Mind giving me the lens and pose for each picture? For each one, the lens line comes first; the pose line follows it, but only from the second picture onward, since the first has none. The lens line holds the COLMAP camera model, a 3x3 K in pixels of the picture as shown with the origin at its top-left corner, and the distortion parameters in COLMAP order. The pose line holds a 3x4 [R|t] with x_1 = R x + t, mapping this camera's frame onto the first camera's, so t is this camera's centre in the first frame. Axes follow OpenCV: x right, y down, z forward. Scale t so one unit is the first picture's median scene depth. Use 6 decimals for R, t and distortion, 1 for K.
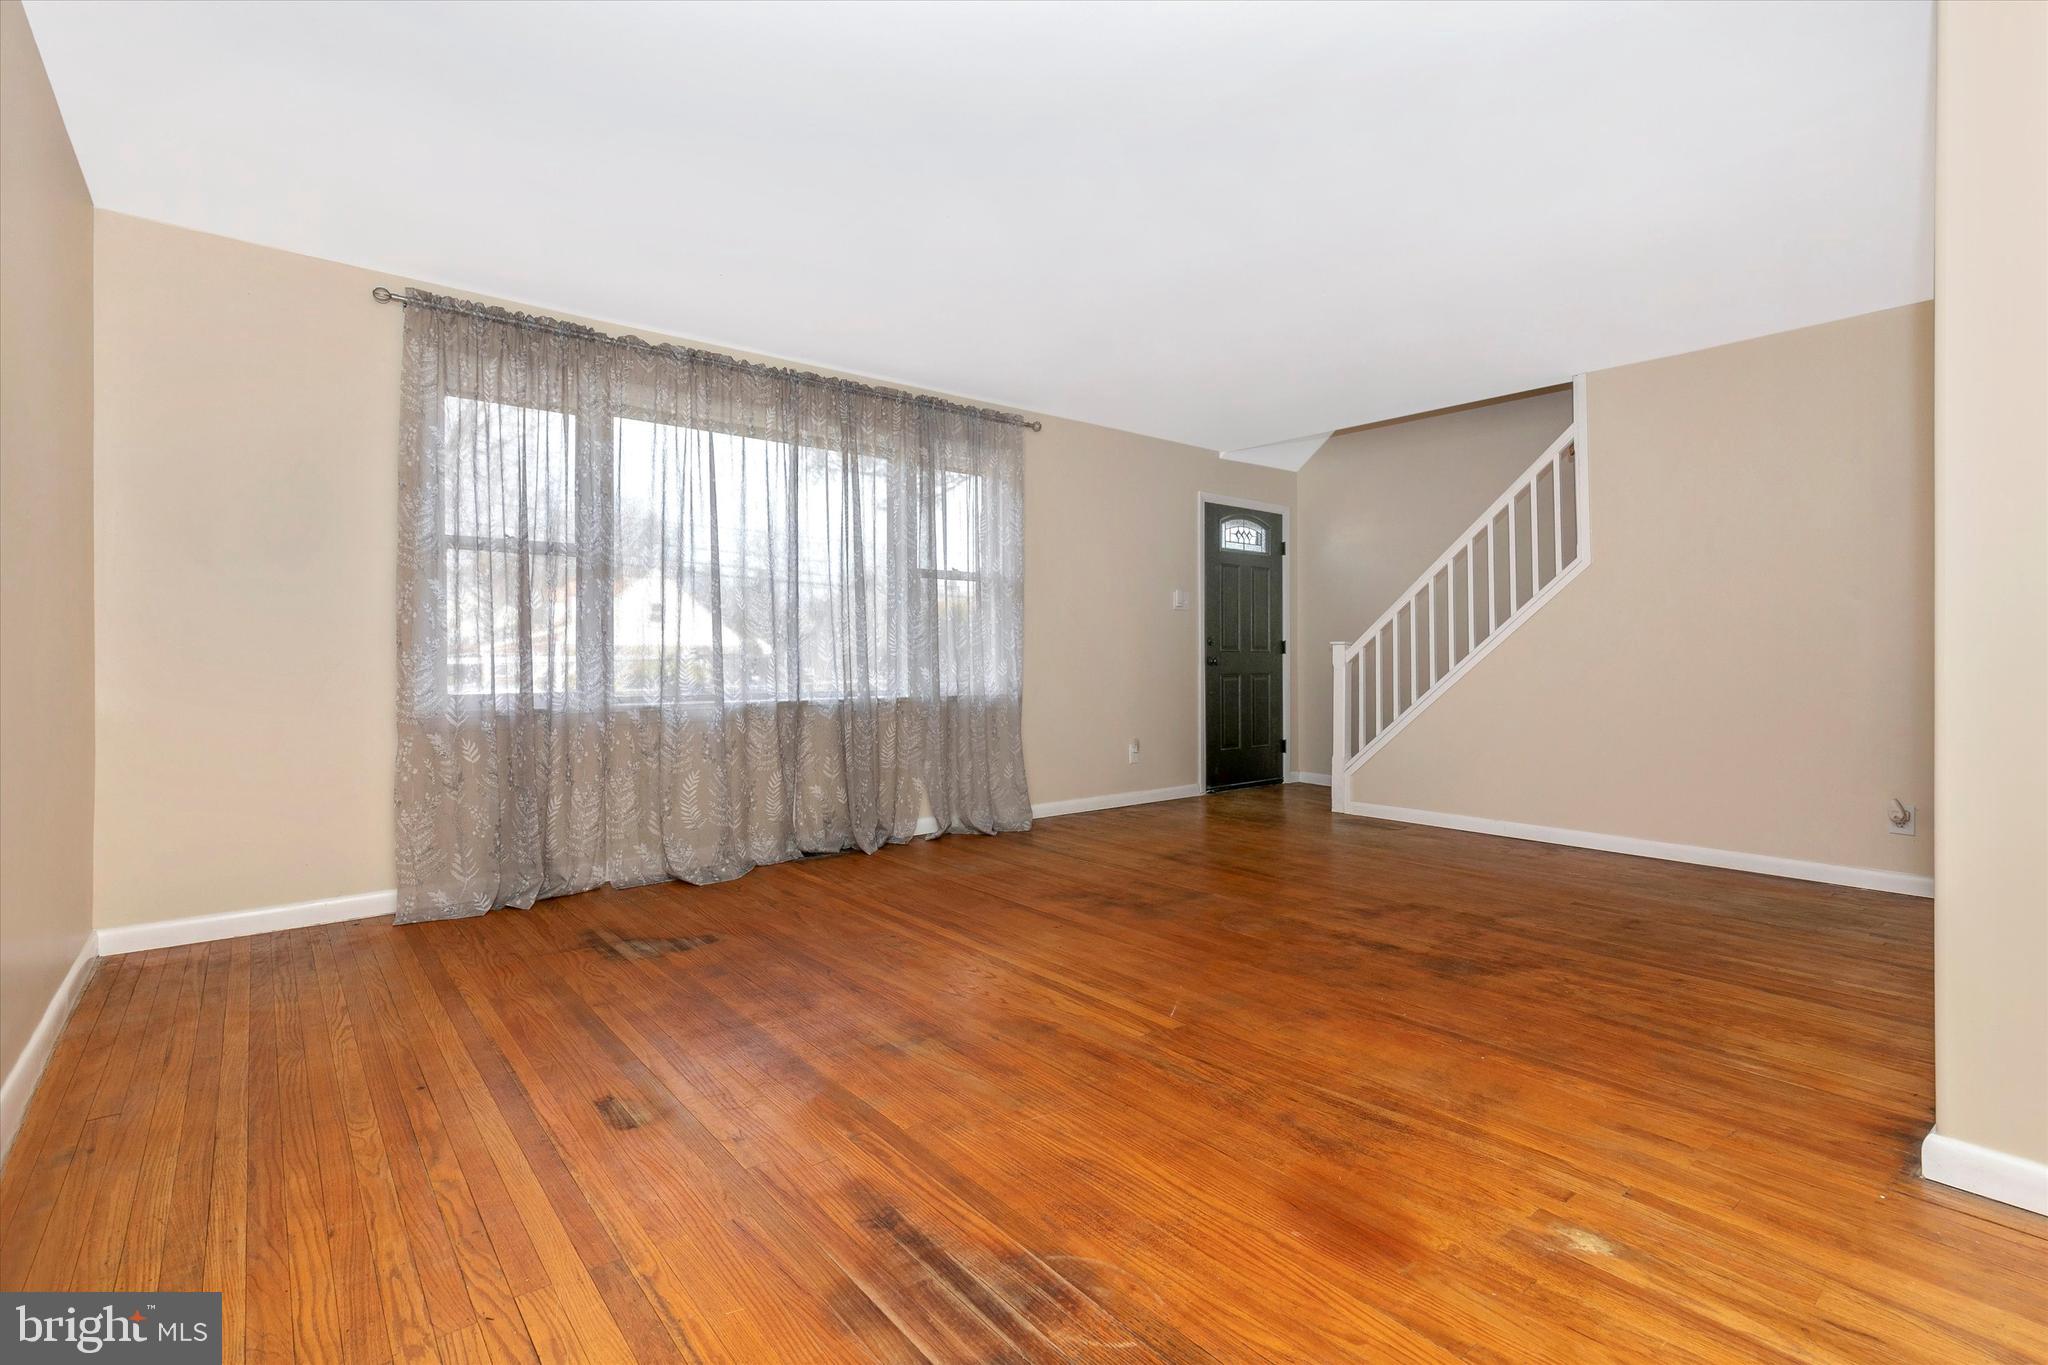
lens RADIAL K [[915.4, 0, 1064.1], [0, 915.4, 640.7], [0, 0, 1]] dist [0.001443, -0.000039]
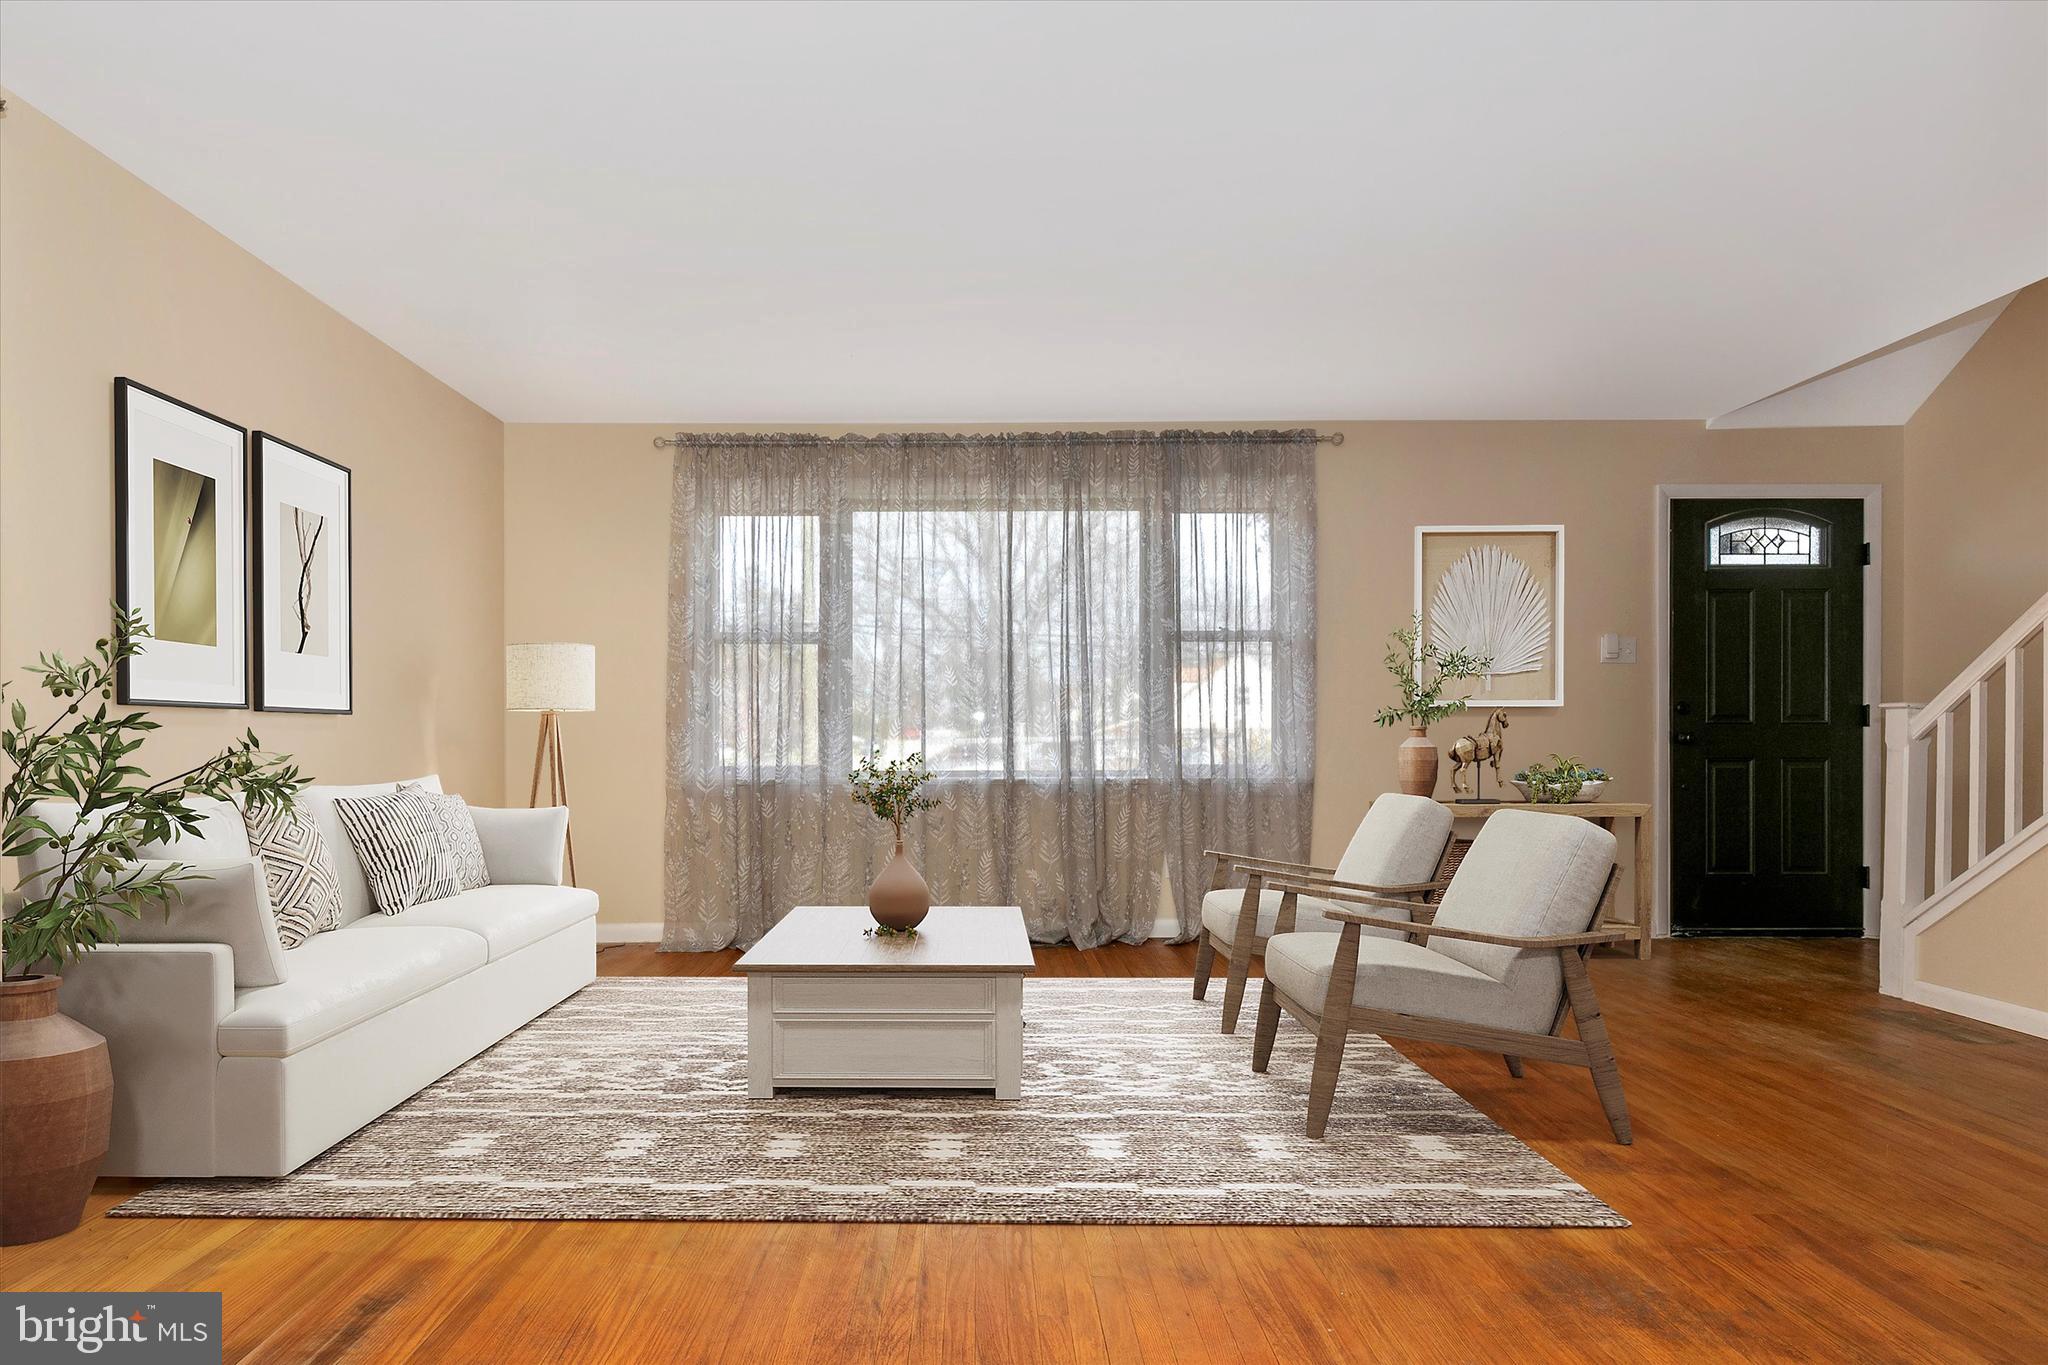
lens RADIAL K [[961.6, 0, 1019.1], [0, 961.6, 726.8], [0, 0, 1]] dist [0.002055, 0.001236]
pose [[0.771914, -0.010161, -0.635646, 0.348829], [0.014825, 0.999888, 0.002019, 0.008989], [0.635554, -0.010982, 0.771978, 0.228098]]
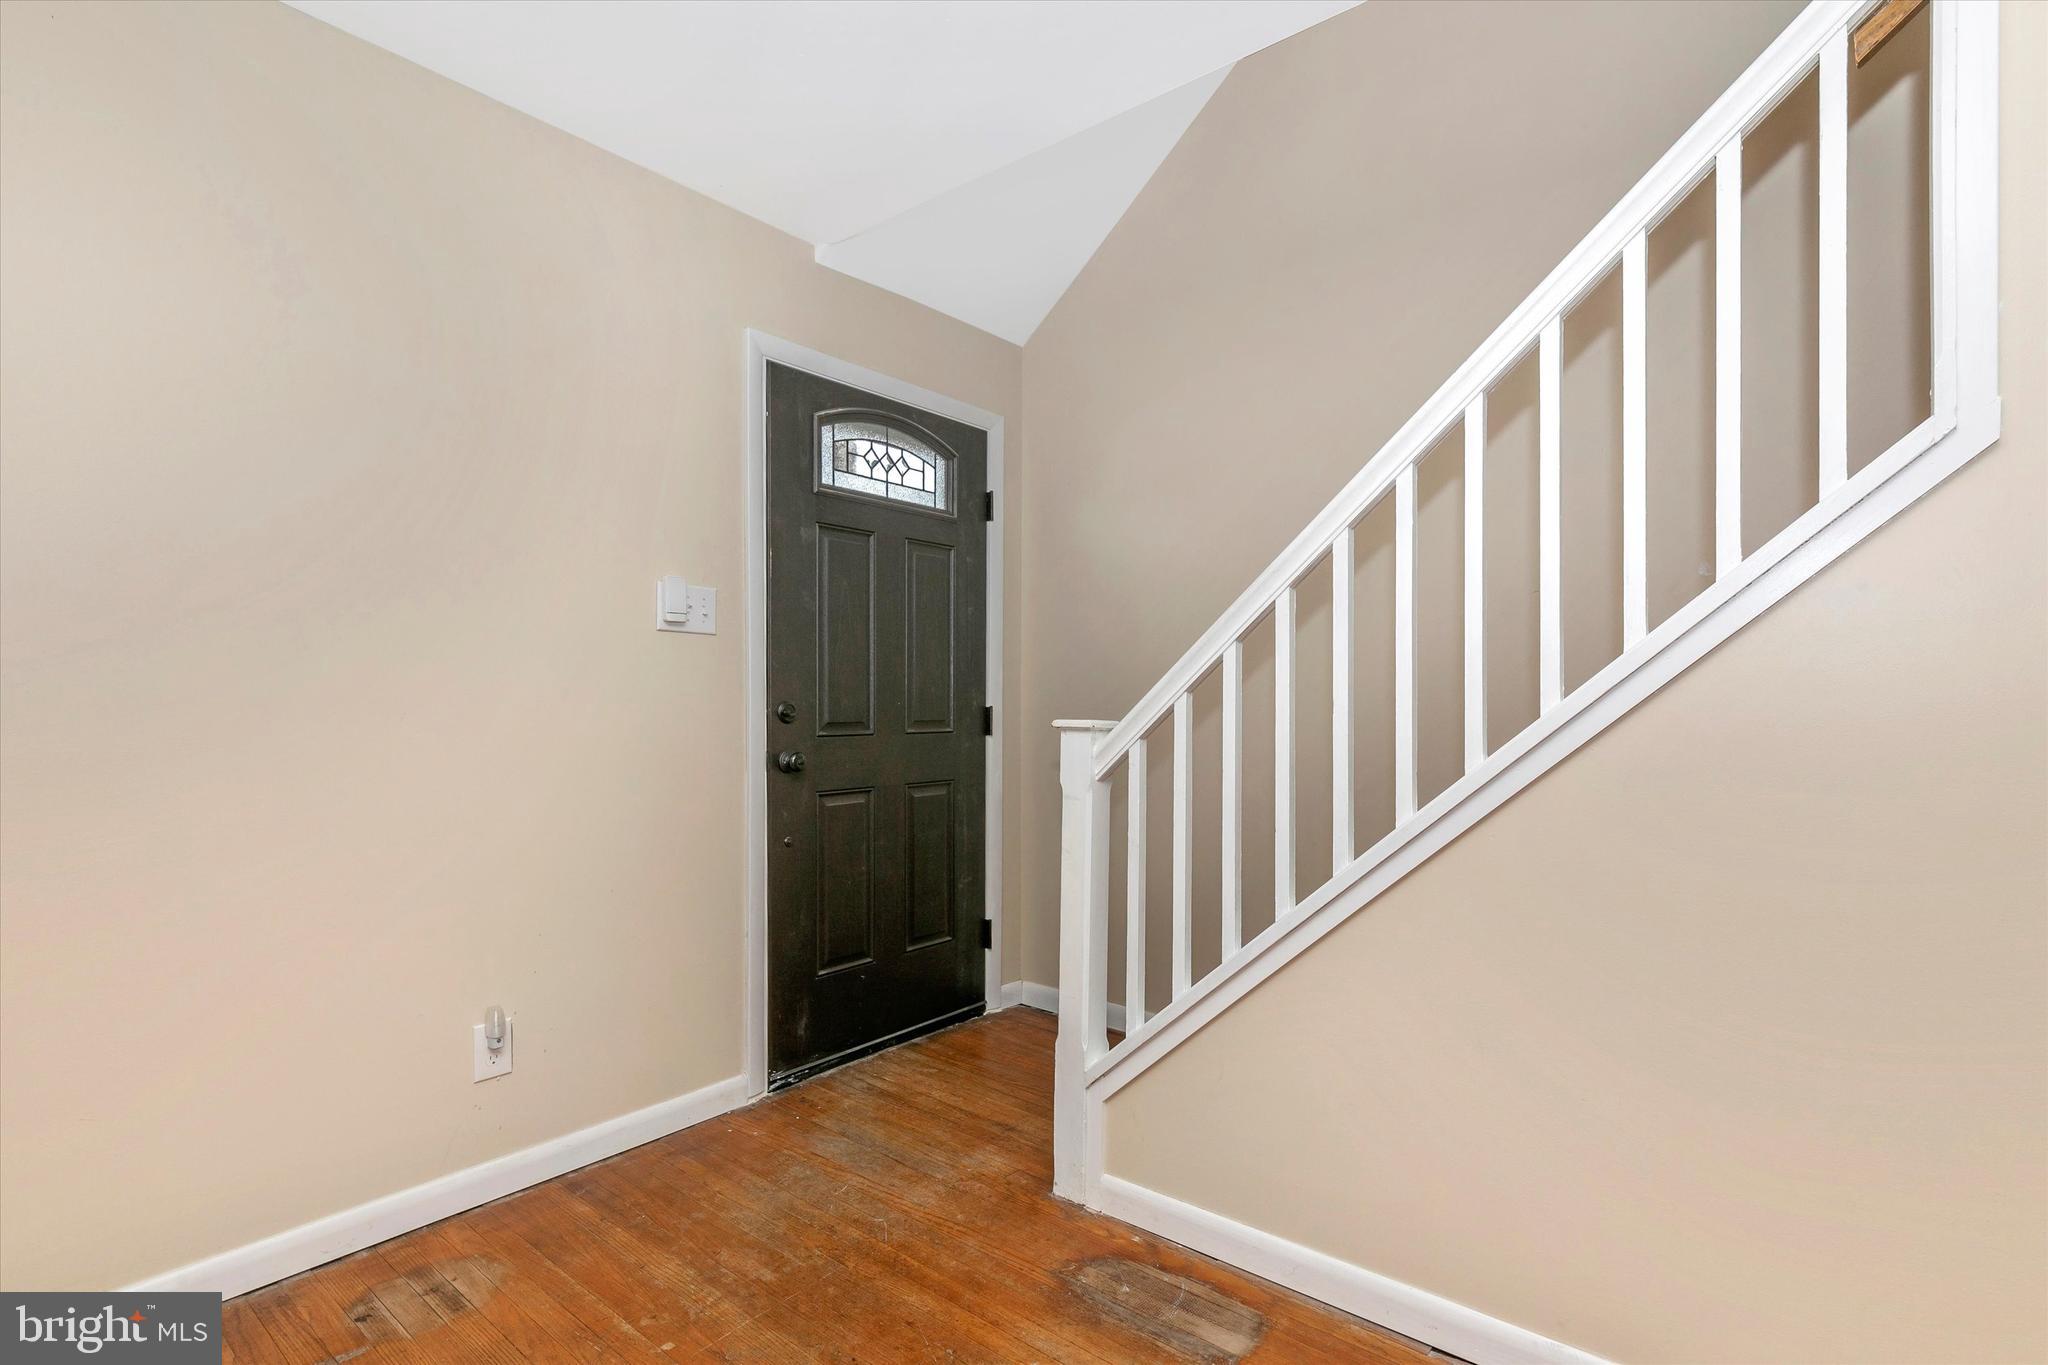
lens RADIAL K [[961.6, 0, 1019.1], [0, 961.6, 726.8], [0, 0, 1]] dist [0.002055, 0.001236]
pose [[0.988139, -0.005193, 0.153477, 0.296351], [-0.001554, 0.999039, 0.043809, -0.017768], [-0.153557, -0.043527, 0.987181, 0.849535]]
